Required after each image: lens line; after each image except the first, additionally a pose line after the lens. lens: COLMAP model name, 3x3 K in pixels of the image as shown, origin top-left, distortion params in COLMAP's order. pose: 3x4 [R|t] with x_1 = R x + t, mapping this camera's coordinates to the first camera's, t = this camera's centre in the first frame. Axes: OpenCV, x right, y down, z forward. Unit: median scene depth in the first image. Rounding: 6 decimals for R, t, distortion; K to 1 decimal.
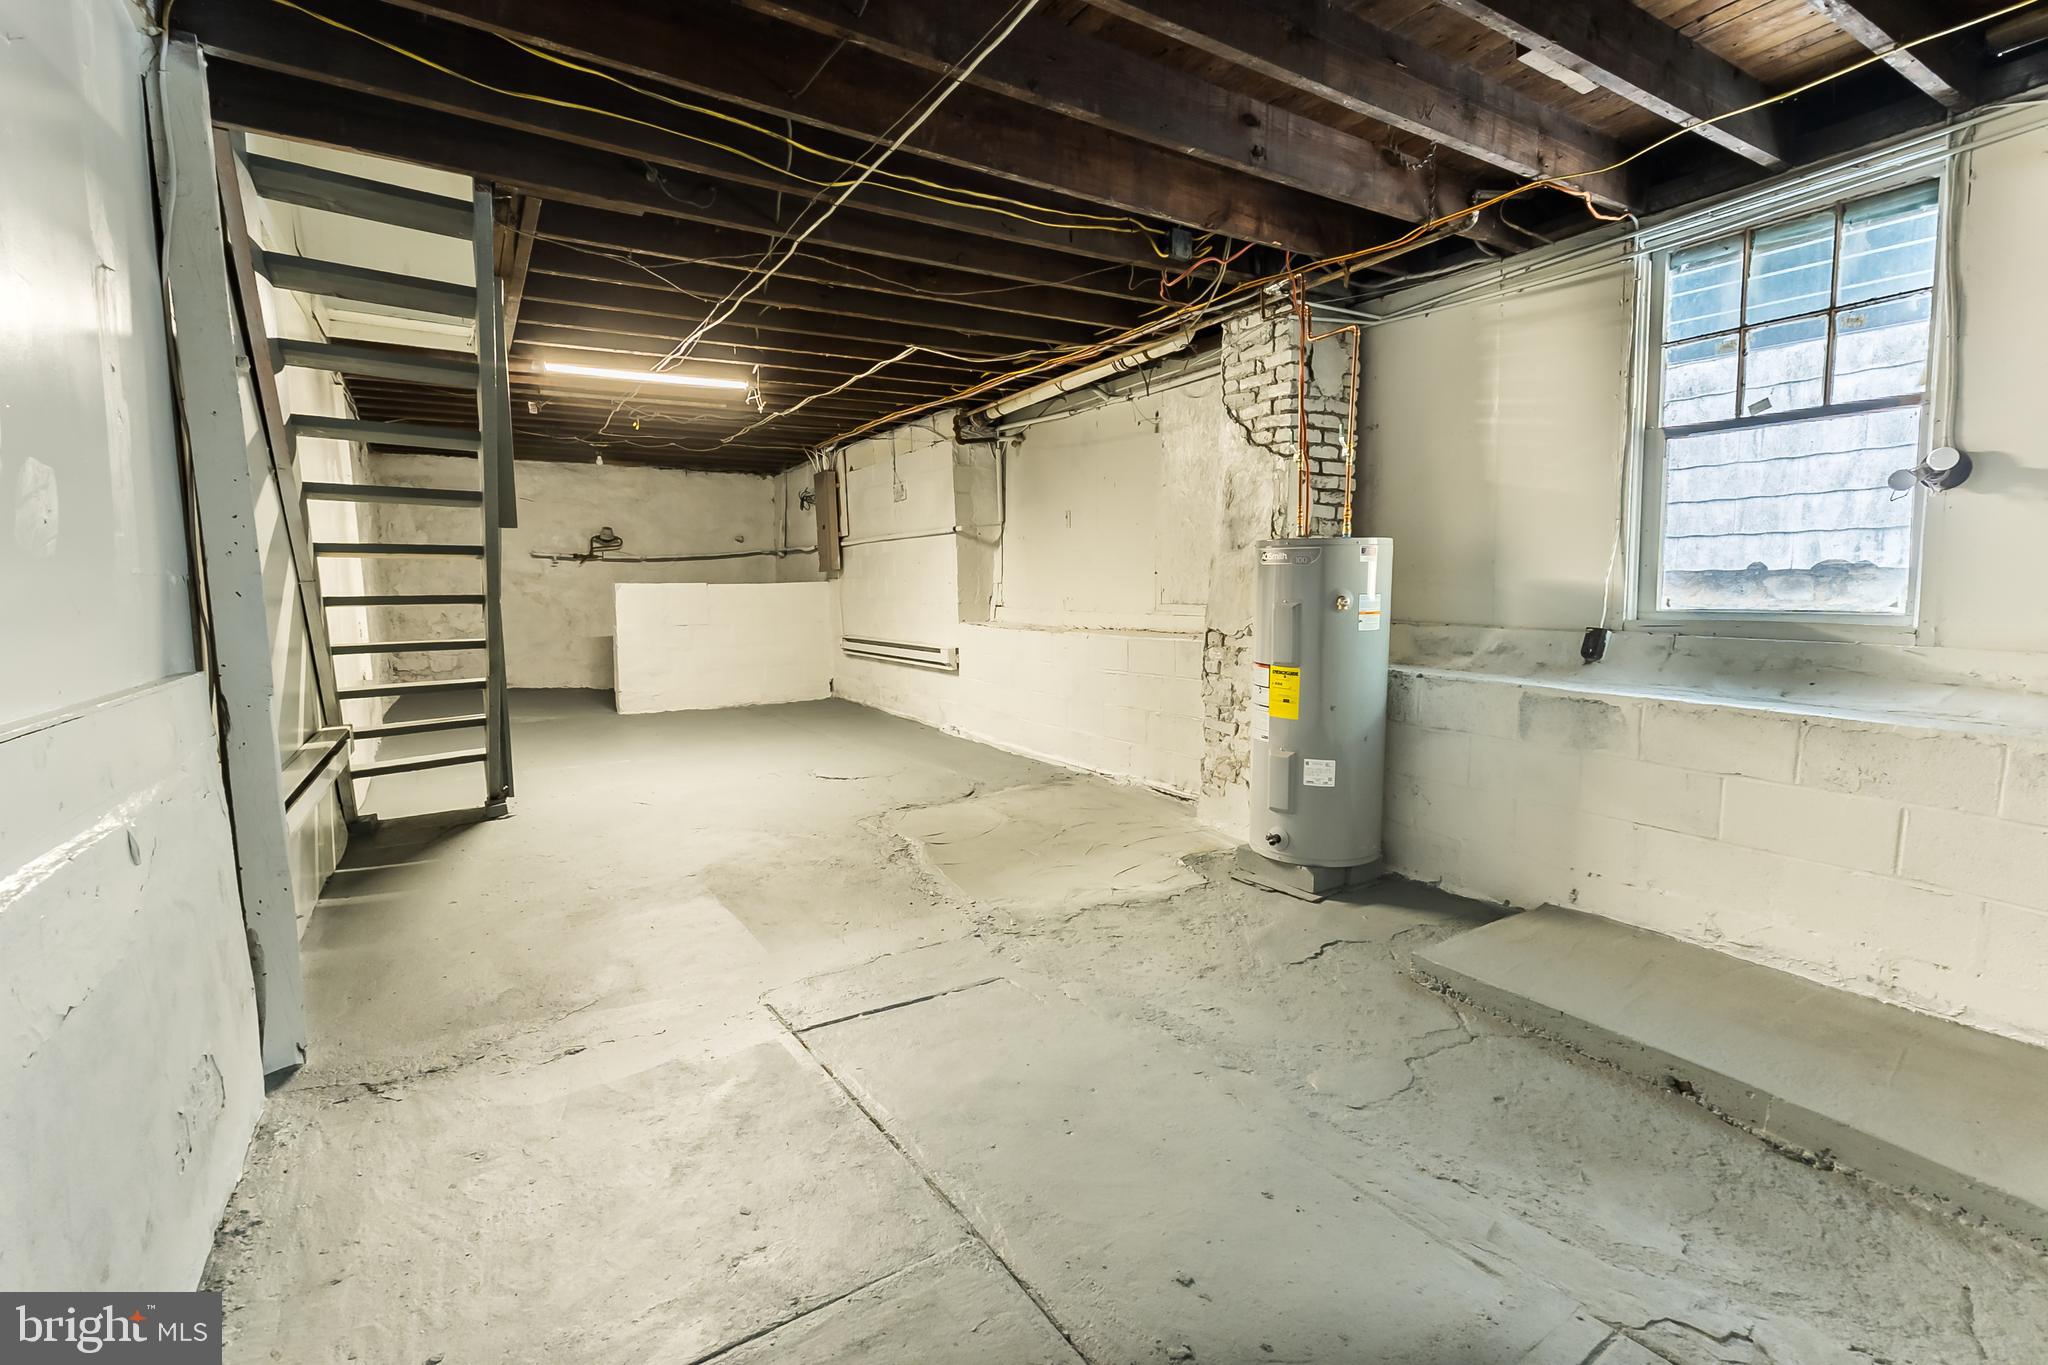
lens RADIAL K [[923.7, 0, 1025.5], [0, 923.7, 677.2], [0, 0, 1]] dist [0.017573, -0.000885]
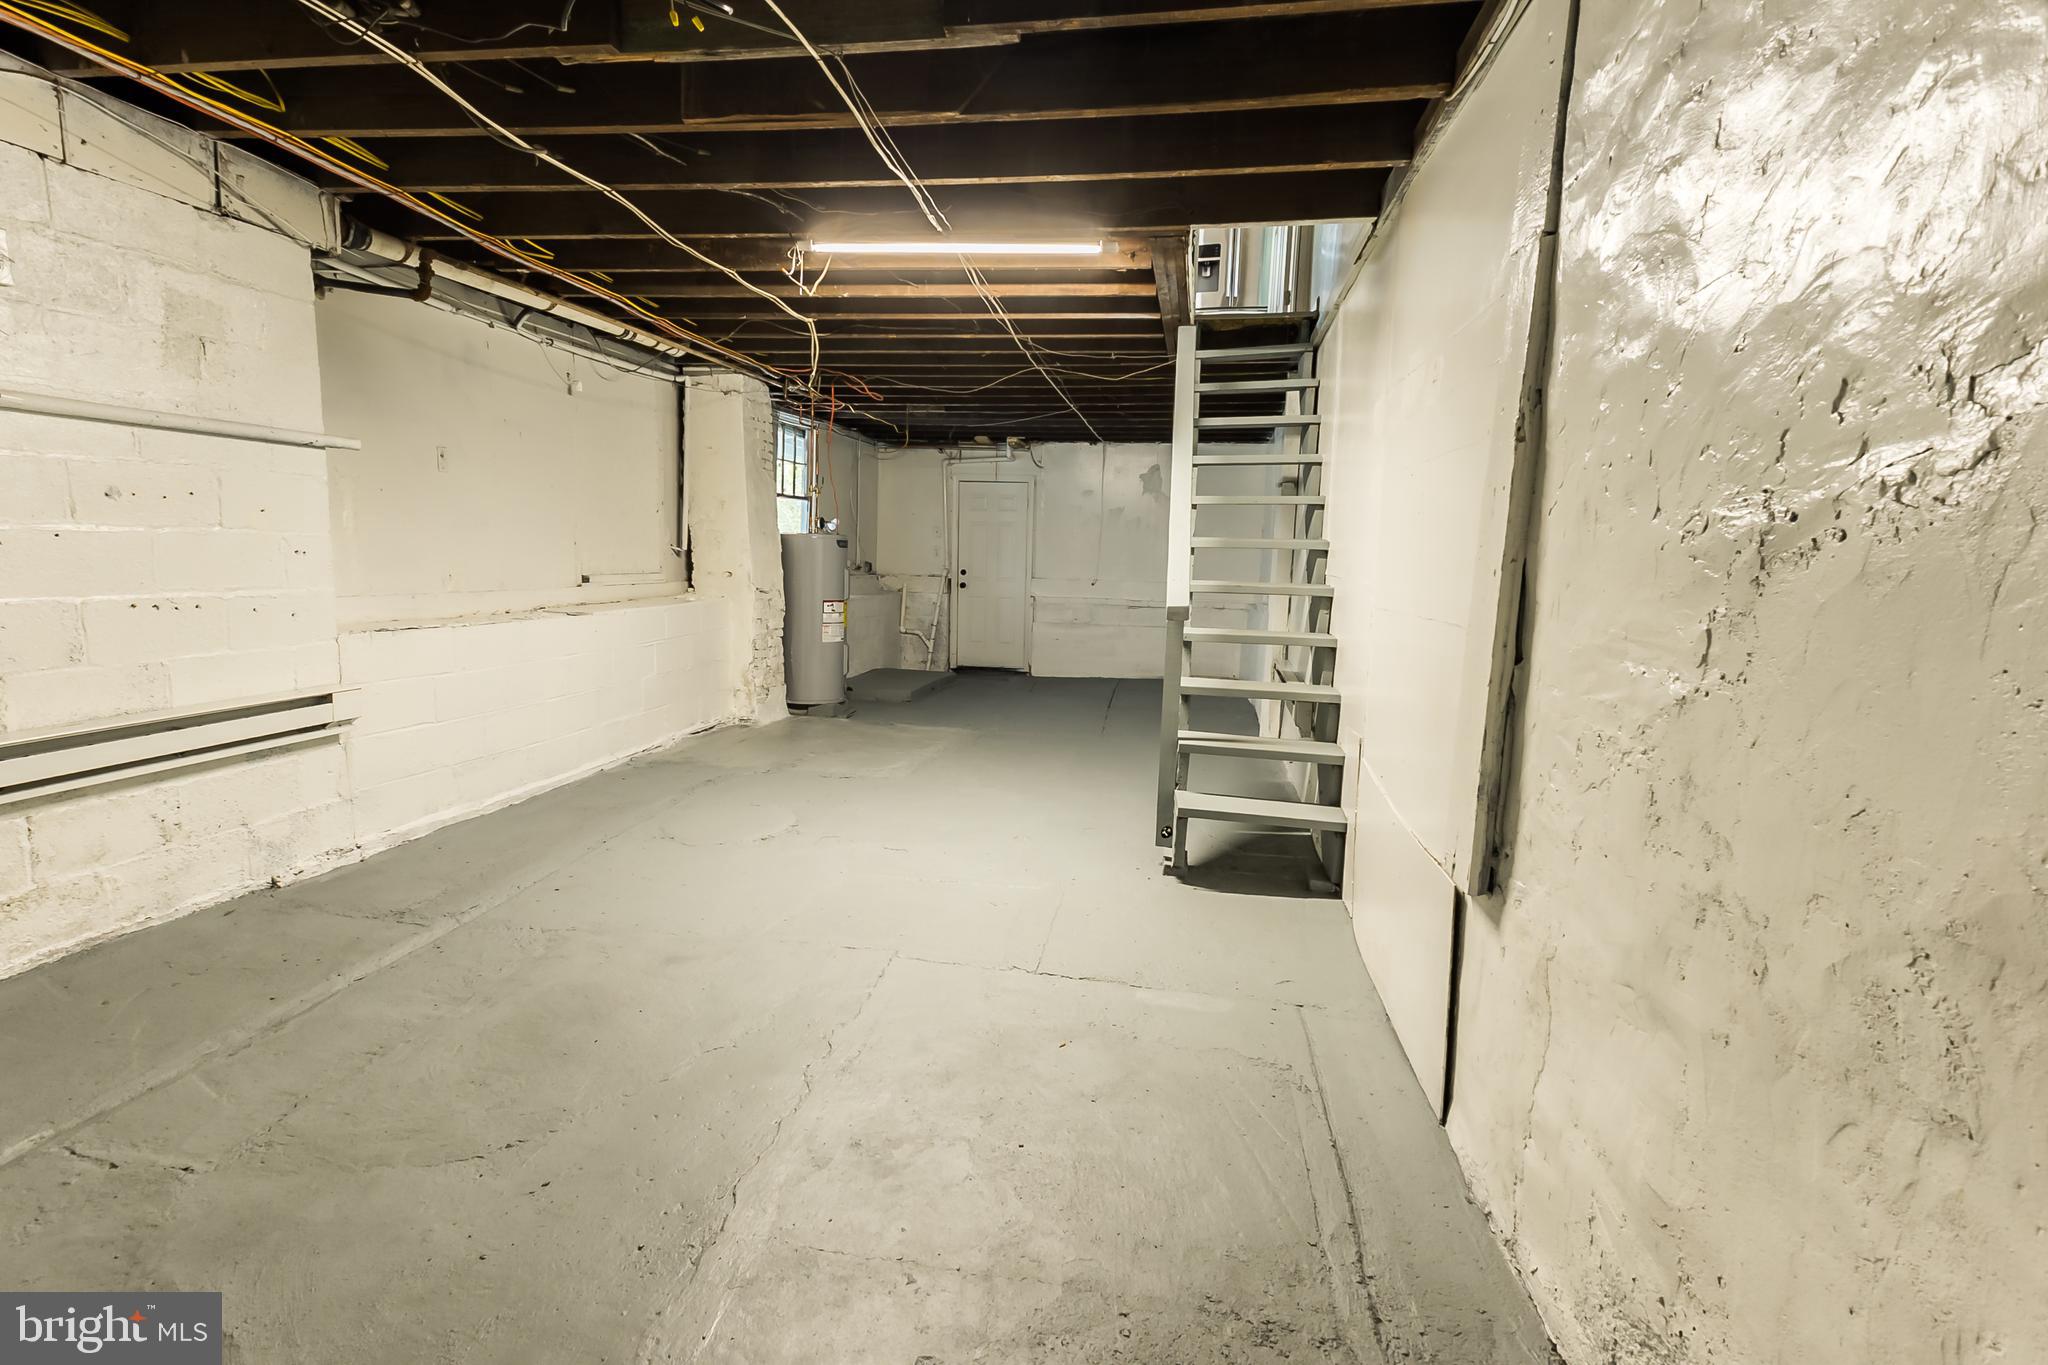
lens RADIAL K [[923.7, 0, 1027.7], [0, 923.7, 677.6], [0, 0, 1]] dist [0.017573, -0.000885]
pose [[-0.752484, -0.097228, 0.651395, -0.774944], [0.050706, 0.977555, 0.204487, -0.136383], [-0.656656, 0.186903, -0.730664, 1.296818]]
